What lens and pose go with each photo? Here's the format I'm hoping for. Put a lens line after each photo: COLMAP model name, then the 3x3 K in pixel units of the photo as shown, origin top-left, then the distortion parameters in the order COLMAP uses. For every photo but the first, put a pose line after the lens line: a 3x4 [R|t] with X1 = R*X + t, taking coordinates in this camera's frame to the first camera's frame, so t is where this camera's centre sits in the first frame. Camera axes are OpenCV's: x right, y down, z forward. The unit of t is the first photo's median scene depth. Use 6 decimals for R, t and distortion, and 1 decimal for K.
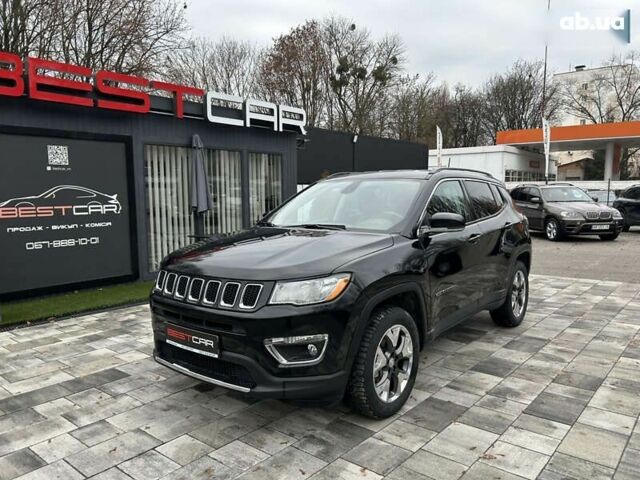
lens RADIAL K [[483.4, 0, 325.2], [0, 483.4, 245.0], [0, 0, 1]] dist [0.044805, -0.045992]
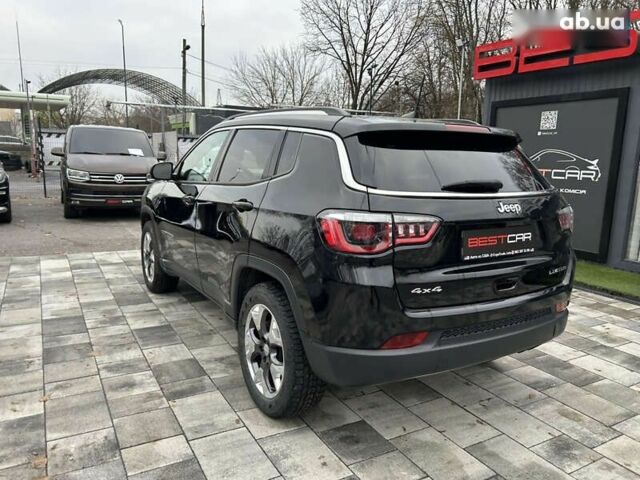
lens RADIAL K [[483.4, 0, 325.2], [0, 483.4, 245.0], [0, 0, 1]] dist [0.044805, -0.045992]
pose [[-0.341136, 0.170168, -0.924483, 0.809274], [-0.129582, 0.965576, 0.225548, -0.125268], [0.931040, 0.196739, -0.307342, 1.176159]]
